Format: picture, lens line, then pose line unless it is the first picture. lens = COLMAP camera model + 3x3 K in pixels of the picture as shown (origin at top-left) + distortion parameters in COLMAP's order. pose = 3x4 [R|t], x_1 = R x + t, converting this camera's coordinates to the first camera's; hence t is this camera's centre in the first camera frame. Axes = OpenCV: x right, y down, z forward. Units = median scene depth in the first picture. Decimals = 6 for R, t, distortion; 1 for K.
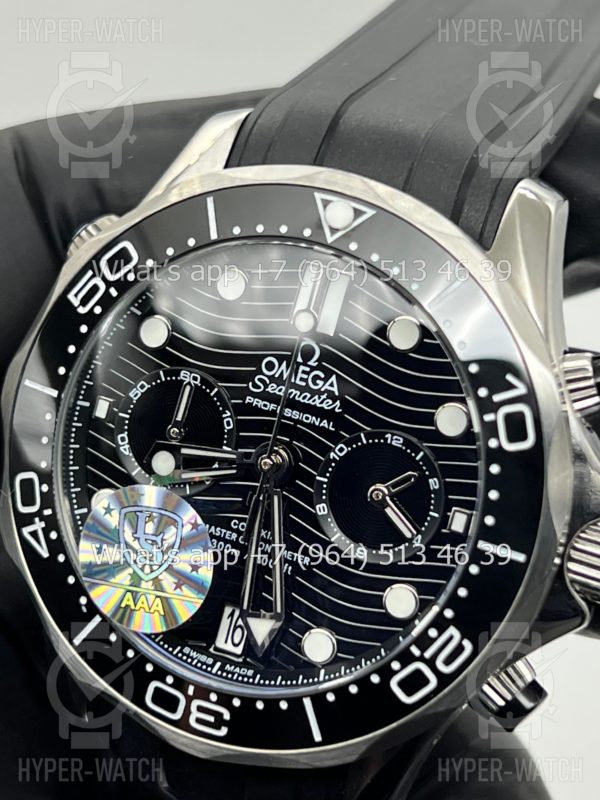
lens RADIAL K [[1872.7, 0, 300.0], [0, 1872.7, 400.0], [0, 0, 1]] dist [0.208883, -0.418600]
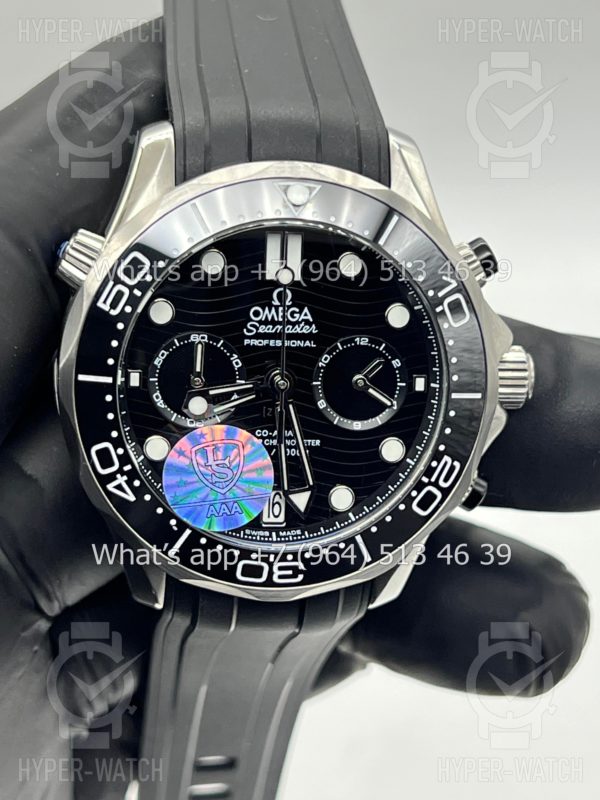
lens RADIAL K [[1872.7, 0, 300.0], [0, 1872.7, 400.0], [0, 0, 1]] dist [0.208883, -0.418600]
pose [[0.873616, -0.299371, 0.383630, -0.525850], [0.240860, 0.951042, 0.193665, -0.213161], [-0.422826, -0.076788, 0.902952, -0.230720]]
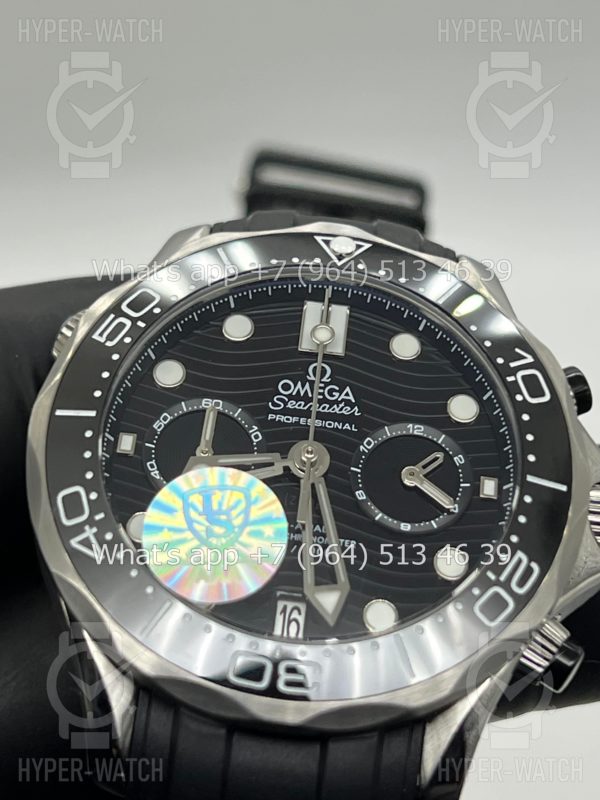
lens RADIAL K [[1872.7, 0, 300.0], [0, 1872.7, 400.0], [0, 0, 1]] dist [0.208883, -0.418600]
pose [[0.924976, 0.016819, 0.379653, -0.426013], [0.173337, 0.870374, -0.460872, 0.496402], [-0.338191, 0.492104, 0.802160, 0.126506]]
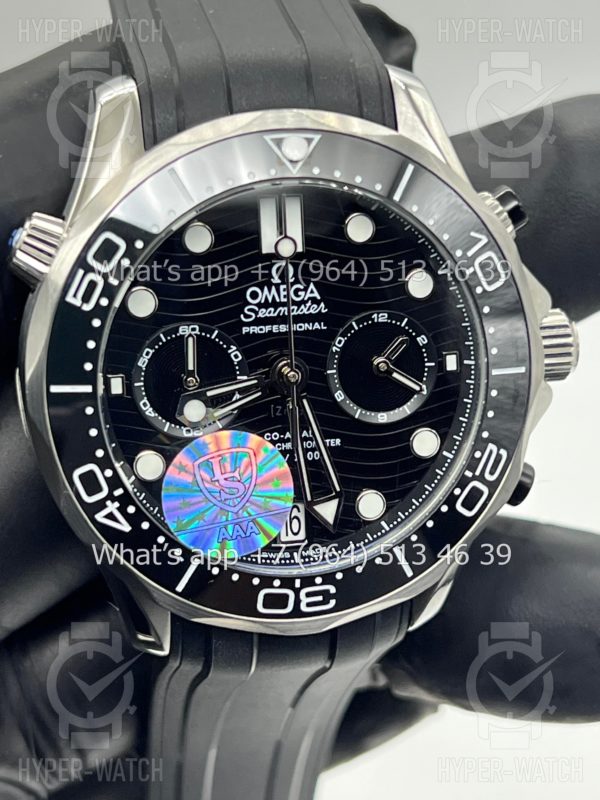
lens RADIAL K [[1872.7, 0, 300.0], [0, 1872.7, 400.0], [0, 0, 1]] dist [0.208883, -0.418600]
pose [[0.820034, -0.373376, 0.433745, -0.509440], [0.312905, 0.927072, 0.206467, -0.185125], [-0.479203, -0.033589, 0.877061, -0.003417]]
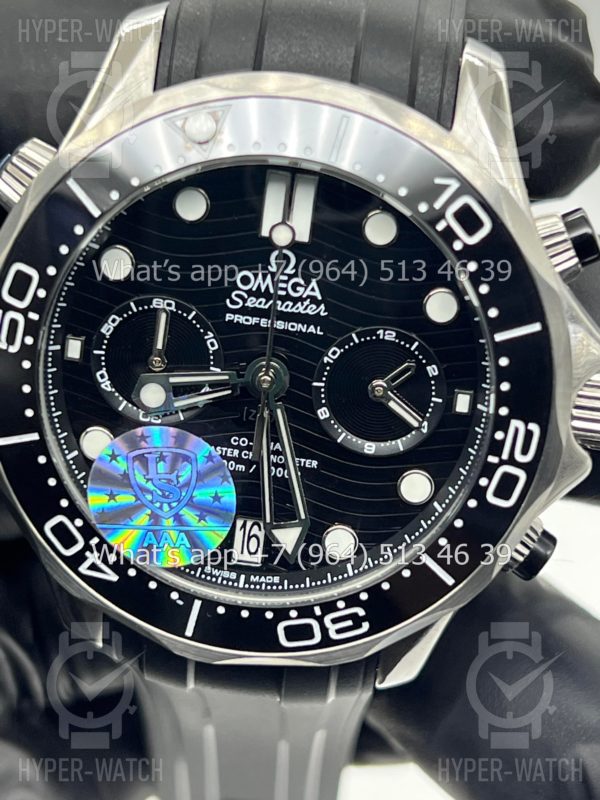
lens RADIAL K [[1872.7, 0, 300.0], [0, 1872.7, 400.0], [0, 0, 1]] dist [0.208883, -0.418600]
pose [[0.961324, -0.198271, 0.191169, -0.190084], [0.158107, 0.965607, 0.206412, -0.156892], [-0.225519, -0.168203, 0.959609, 0.041486]]
